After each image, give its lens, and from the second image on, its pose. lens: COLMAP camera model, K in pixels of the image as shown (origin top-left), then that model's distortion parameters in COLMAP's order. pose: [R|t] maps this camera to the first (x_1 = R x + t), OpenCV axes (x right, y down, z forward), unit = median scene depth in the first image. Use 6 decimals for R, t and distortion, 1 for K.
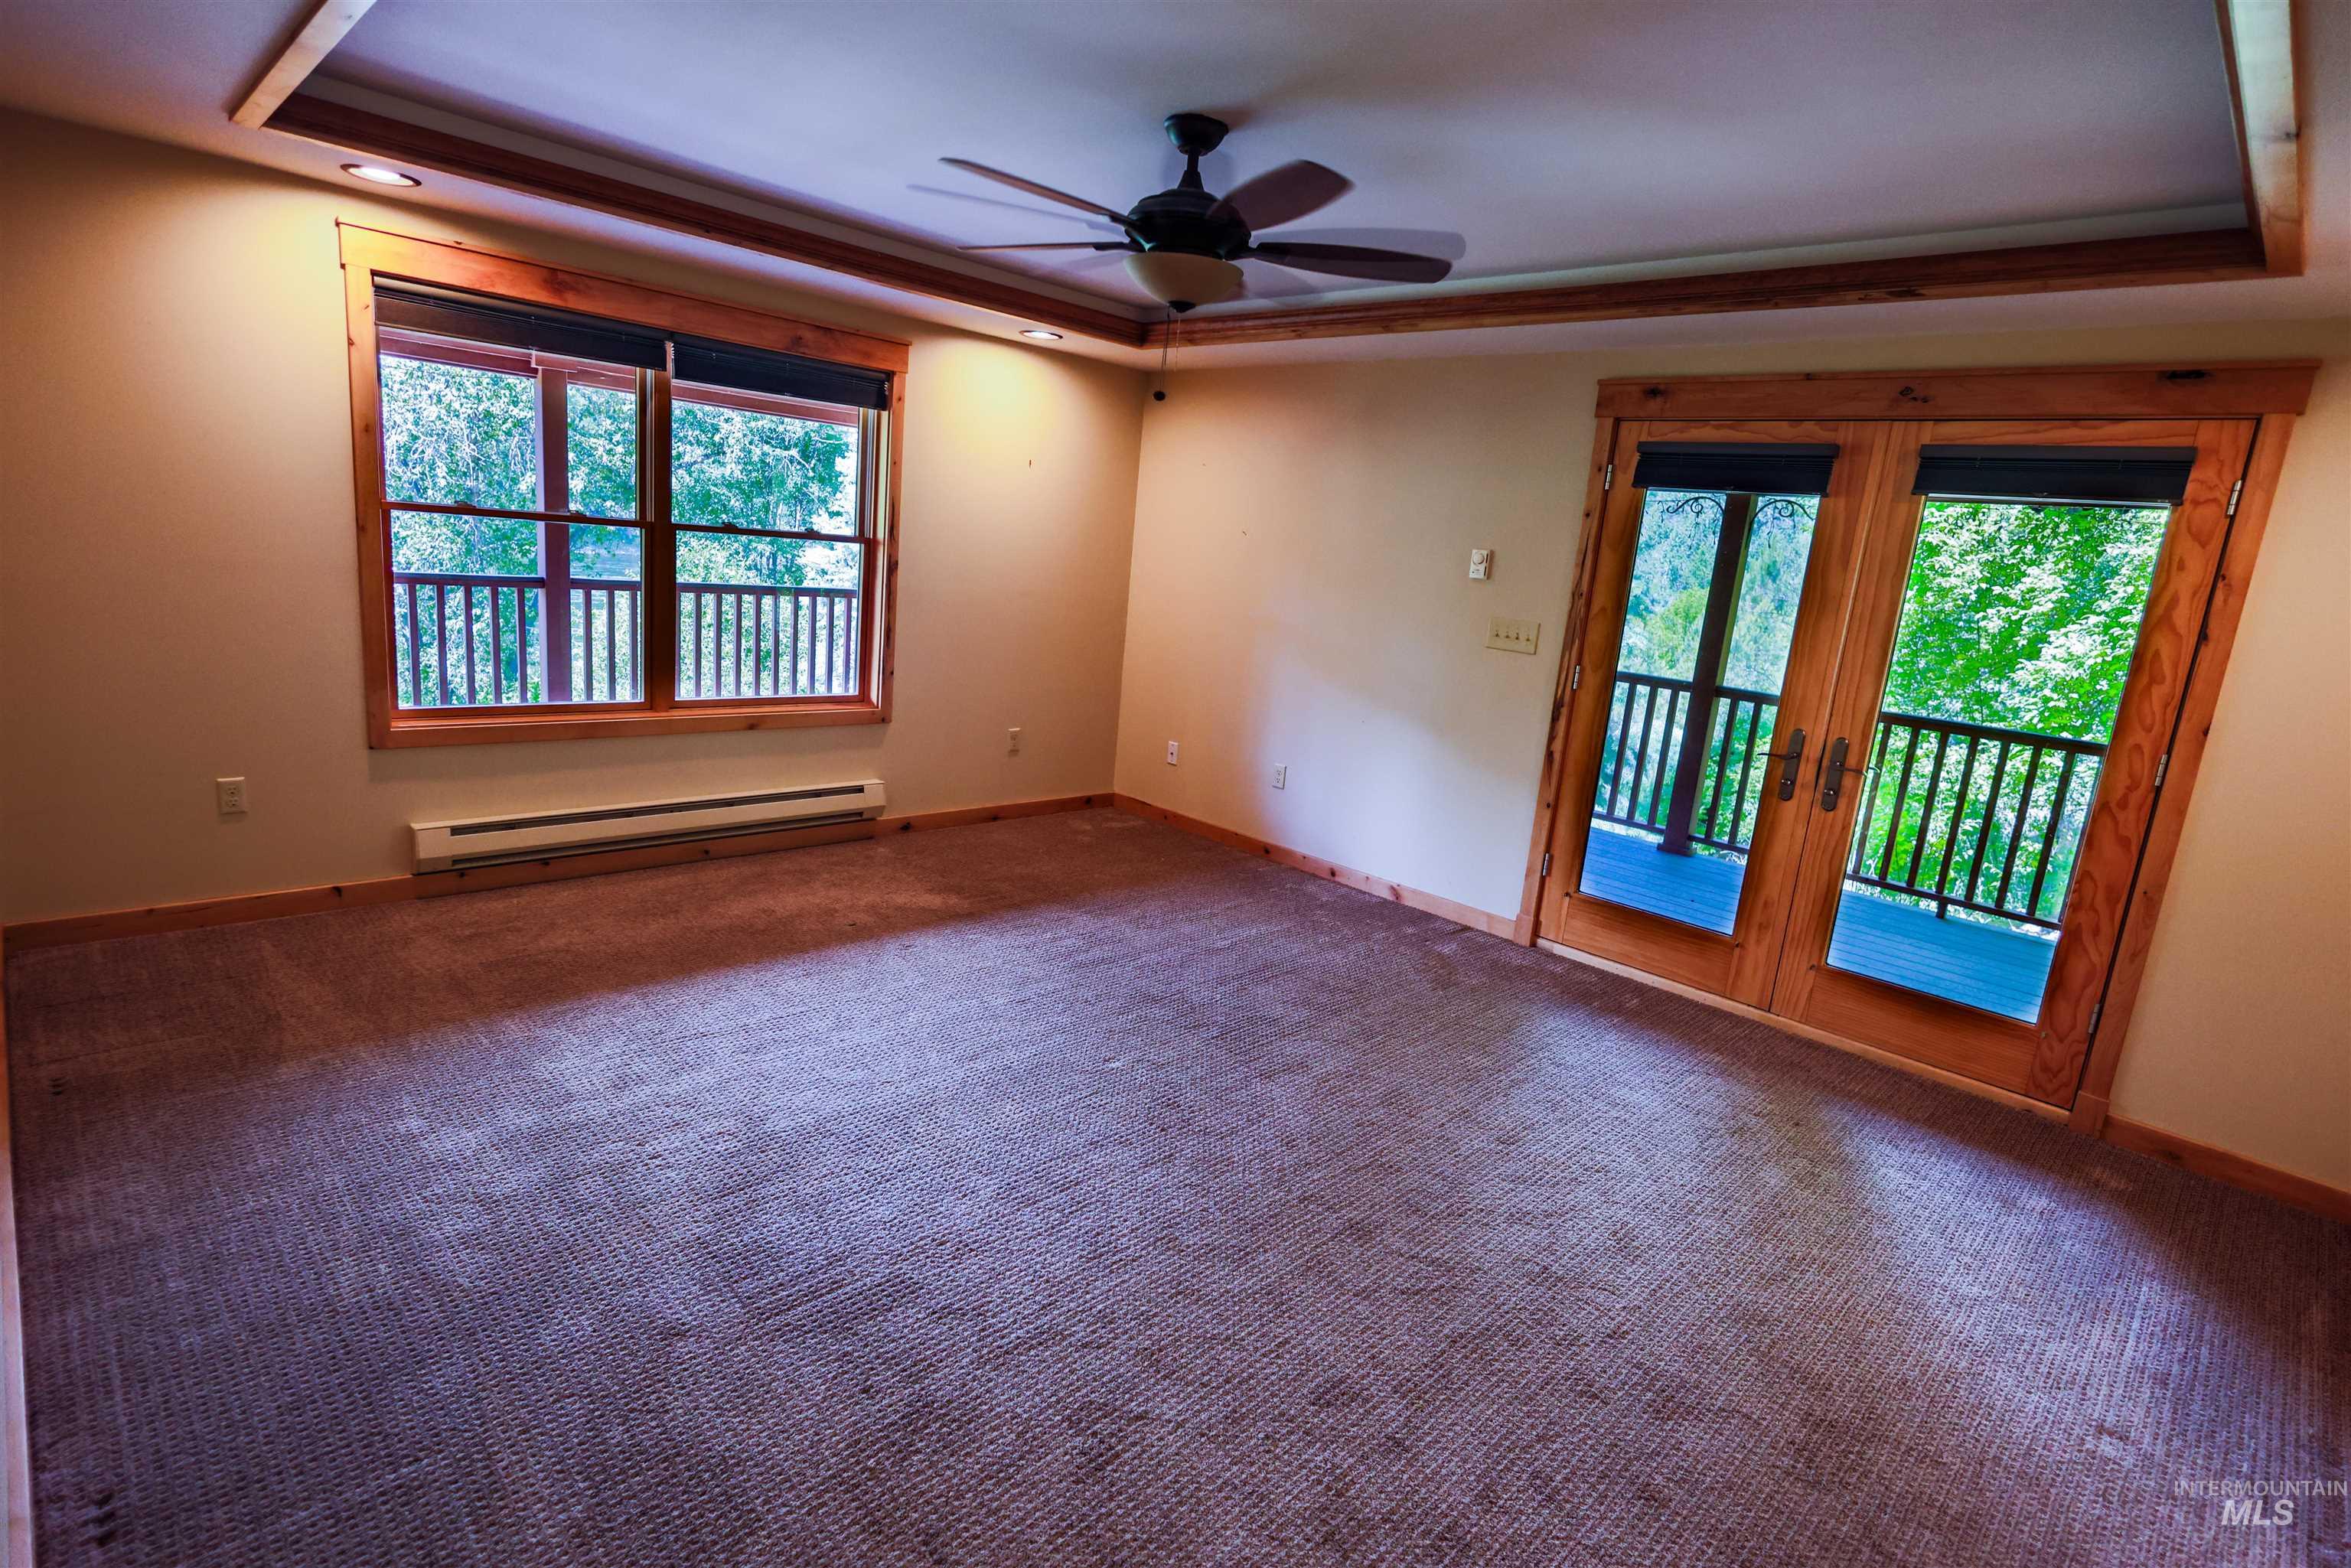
lens RADIAL K [[1148.2, 0, 1186.1], [0, 1148.2, 773.9], [0, 0, 1]] dist [-0.004663, 0.003454]
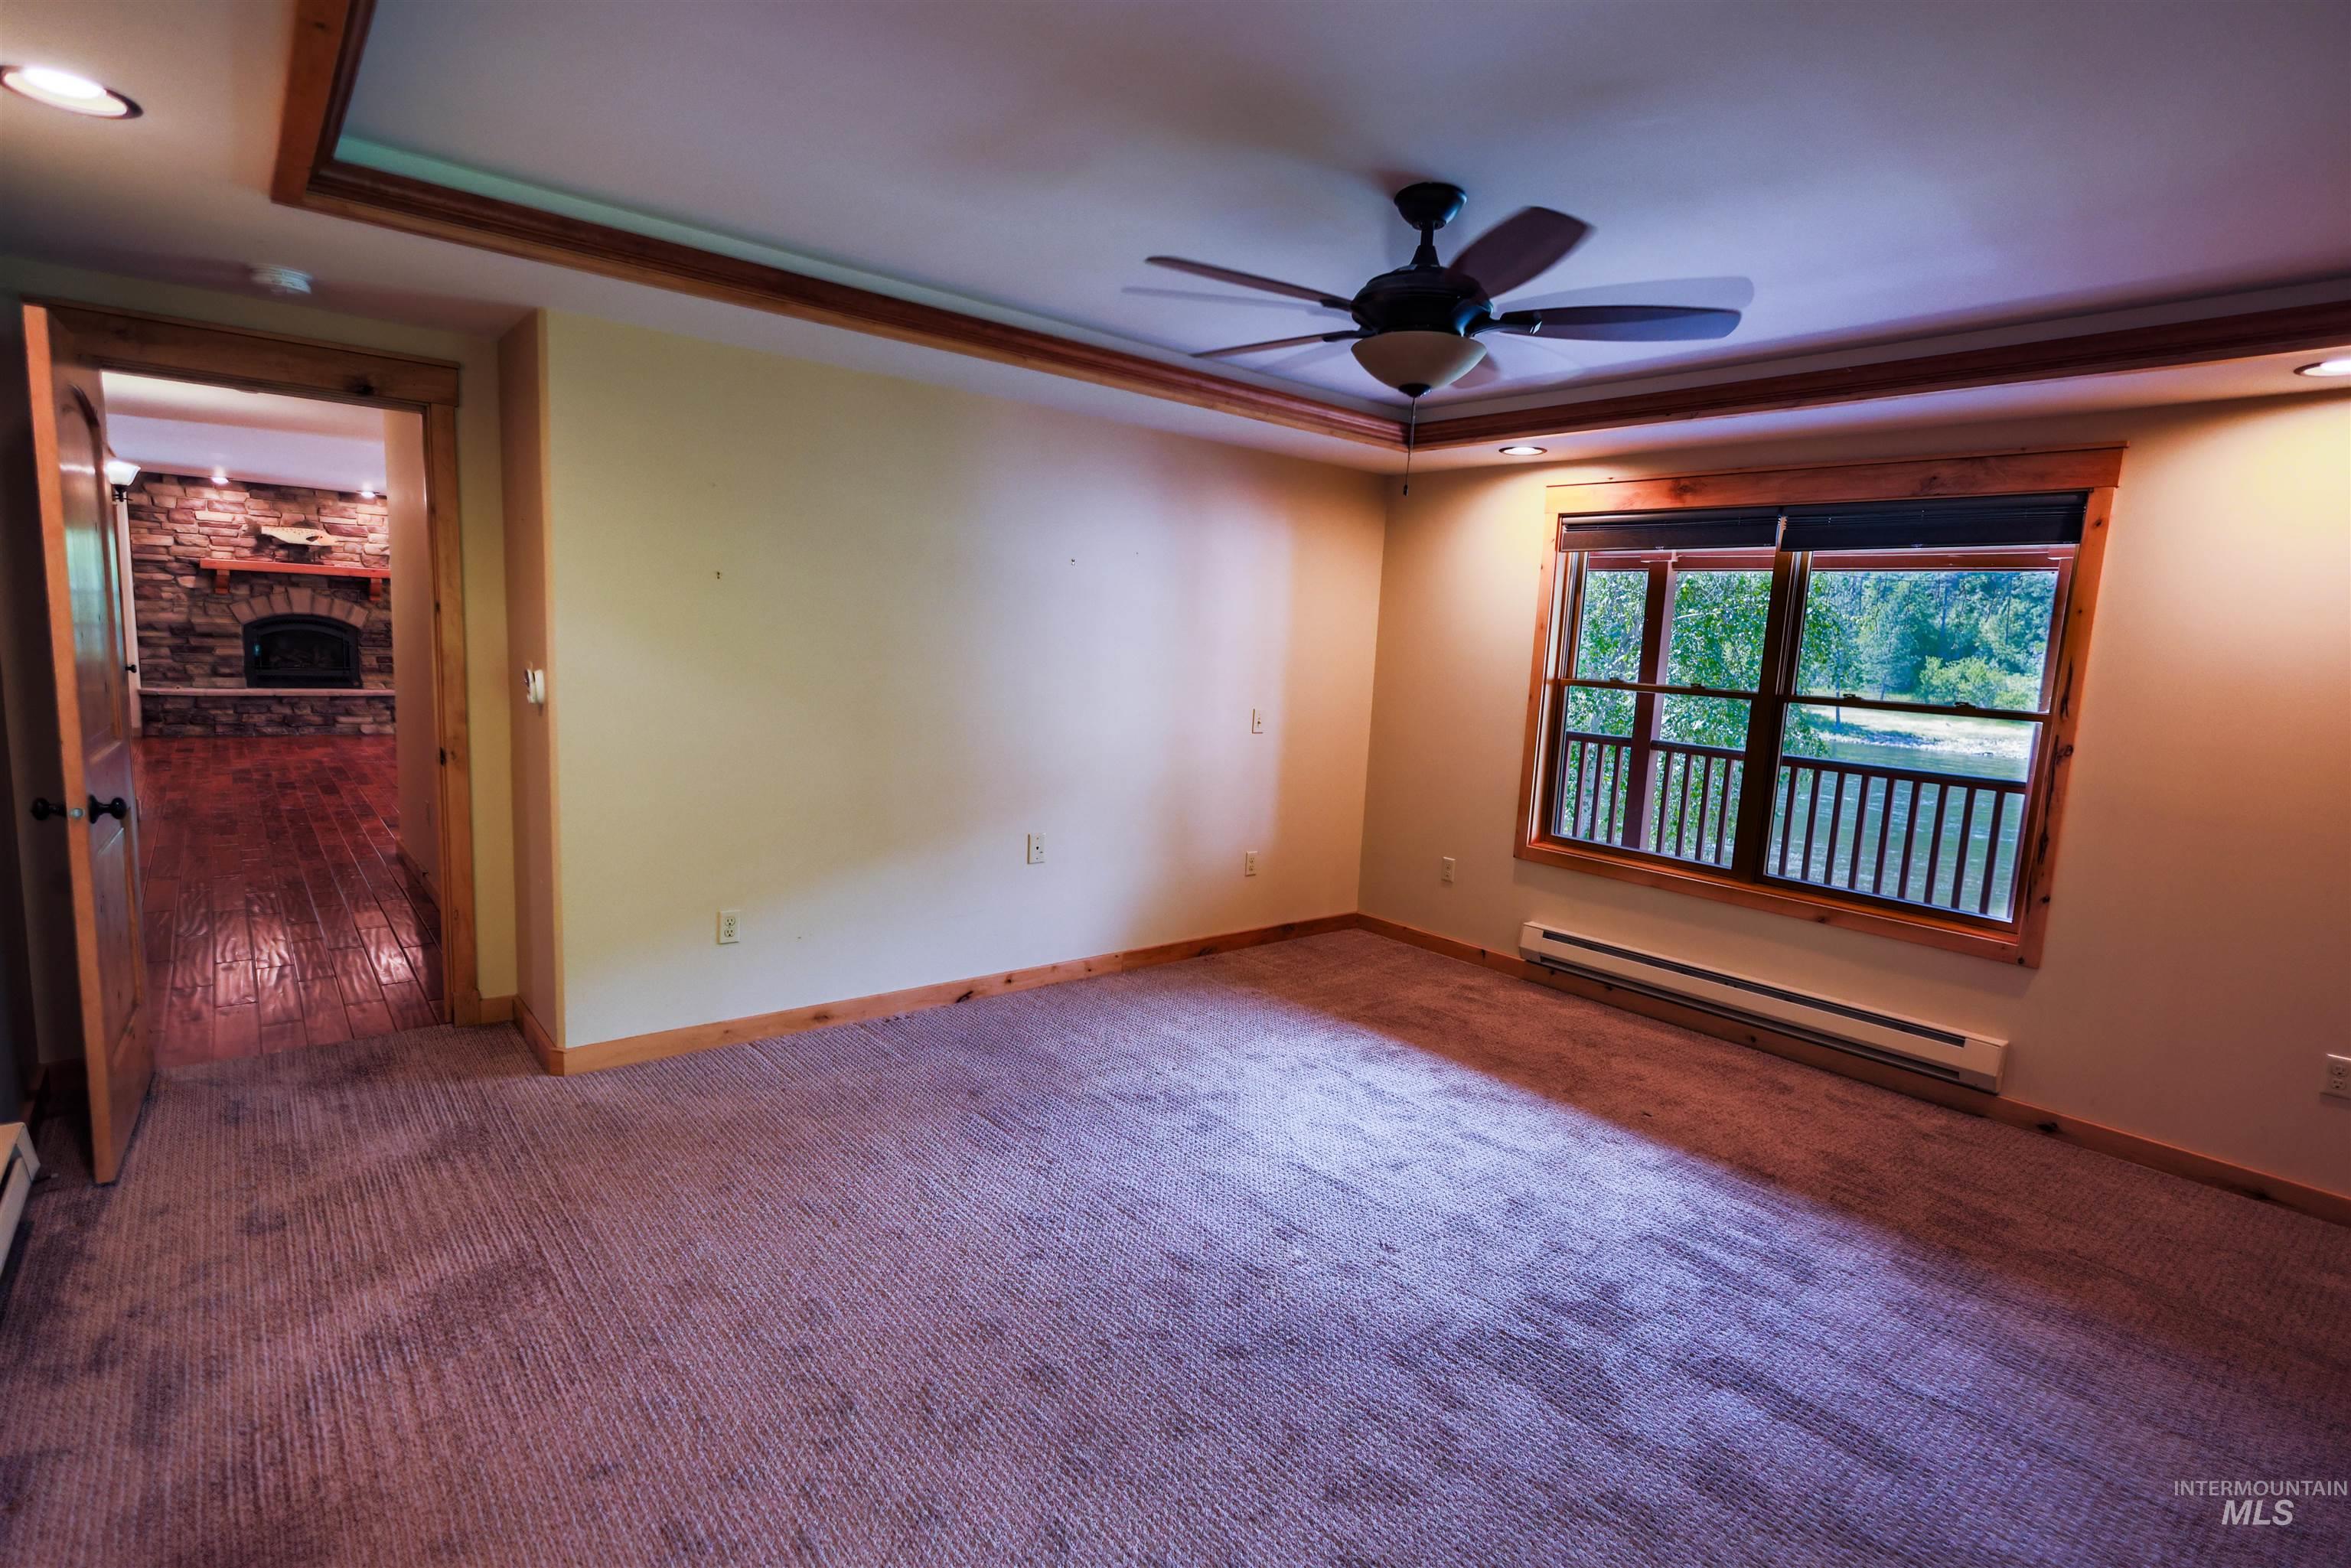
lens RADIAL K [[1148.2, 0, 1177.3], [0, 1148.2, 778.8], [0, 0, 1]] dist [-0.004663, 0.003454]
pose [[-0.086391, 0.030164, -0.995805, 0.614212], [-0.258589, 0.964606, 0.051653, -0.071315], [0.962117, 0.261966, -0.075533, 0.637463]]
